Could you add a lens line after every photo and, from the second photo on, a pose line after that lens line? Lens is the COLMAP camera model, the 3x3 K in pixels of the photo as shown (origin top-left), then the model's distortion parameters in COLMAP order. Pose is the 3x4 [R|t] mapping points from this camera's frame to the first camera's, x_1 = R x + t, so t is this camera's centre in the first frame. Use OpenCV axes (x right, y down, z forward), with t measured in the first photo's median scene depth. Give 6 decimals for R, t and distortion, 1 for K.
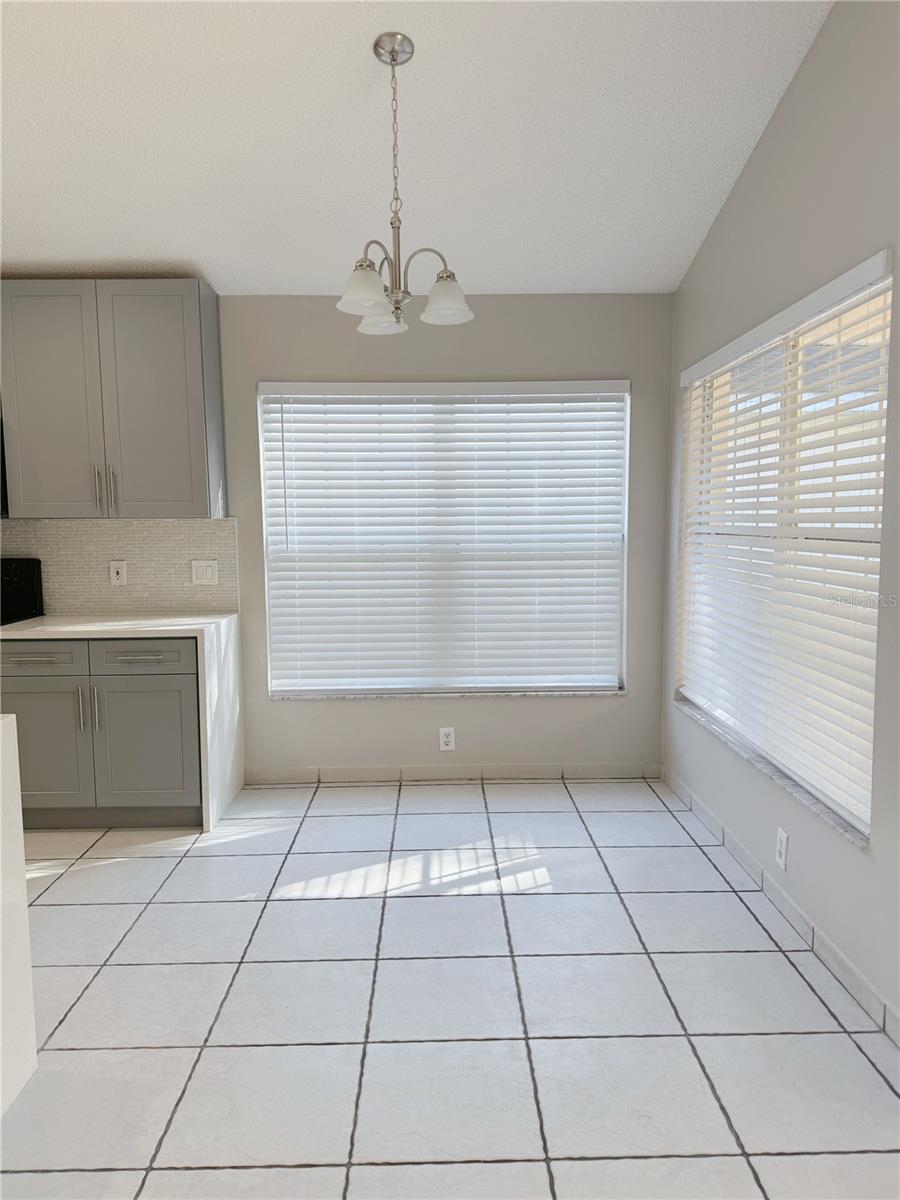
lens RADIAL K [[835.5, 0, 453.9], [0, 835.5, 596.4], [0, 0, 1]] dist [0.064268, -0.083927]
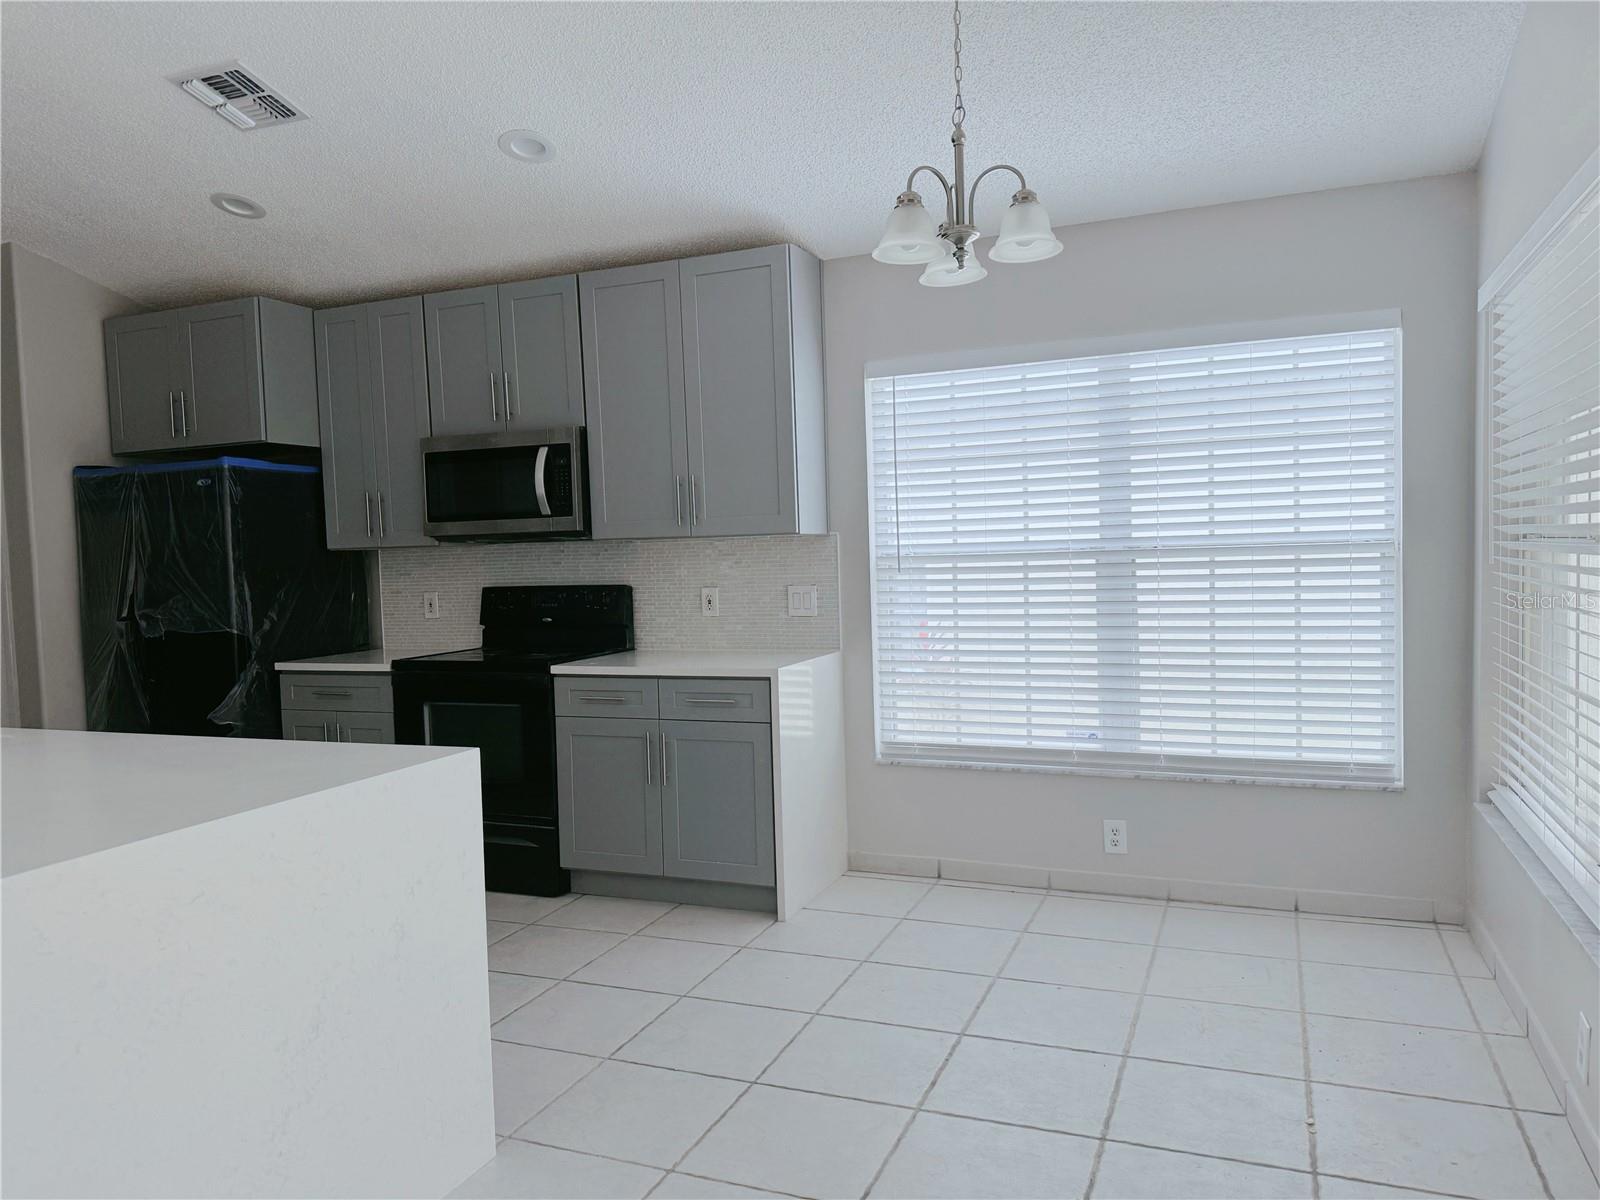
lens RADIAL K [[1114.0, 0, 806.6], [0, 1114.0, 597.9], [0, 0, 1]] dist [0.064268, -0.083927]
pose [[0.917685, -0.001322, -0.397307, 0.134098], [-0.015548, 0.999109, -0.039237, 0.010779], [0.397005, 0.042184, 0.916847, 0.015934]]
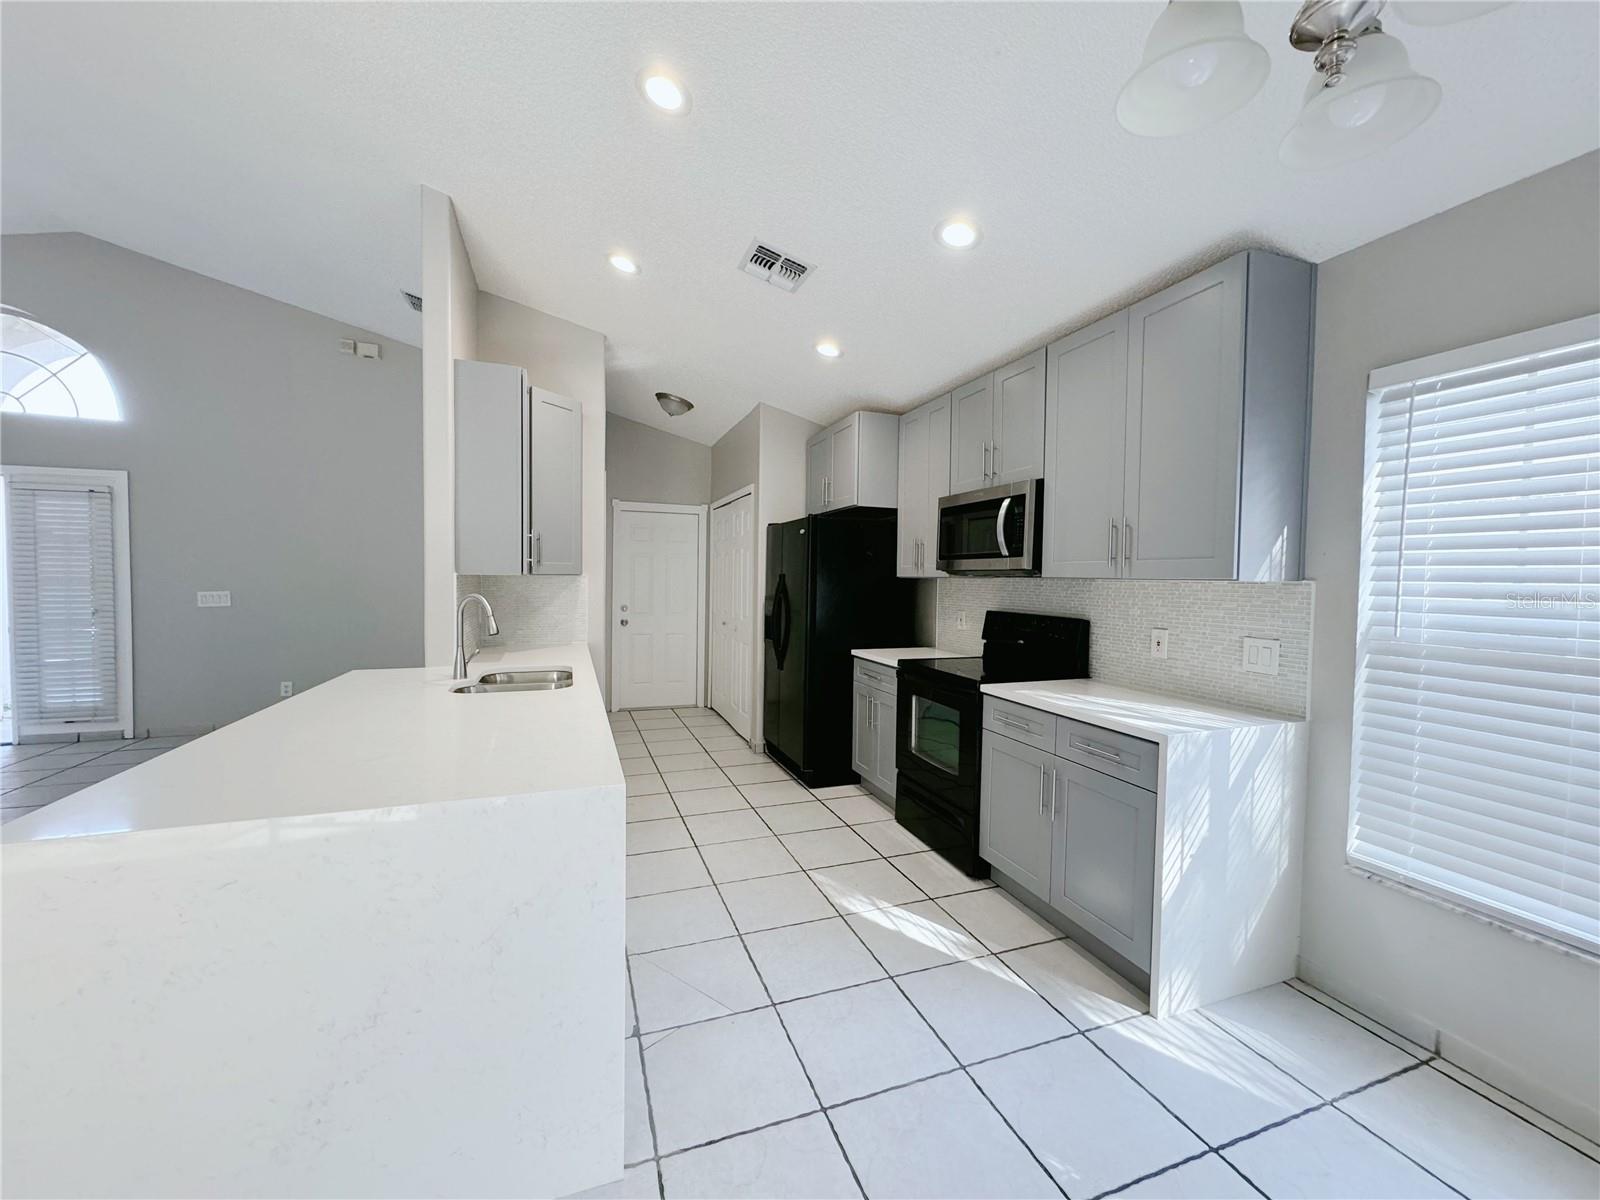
lens RADIAL K [[633.9, 0, 800.1], [0, 633.9, 600.1], [0, 0, 1]] dist [-0.003992, 0.000065]
pose [[0.324337, 0.047750, -0.944736, 0.087722], [-0.106715, 0.994196, 0.013614, -0.041709], [0.939903, 0.096402, 0.327551, 0.448173]]
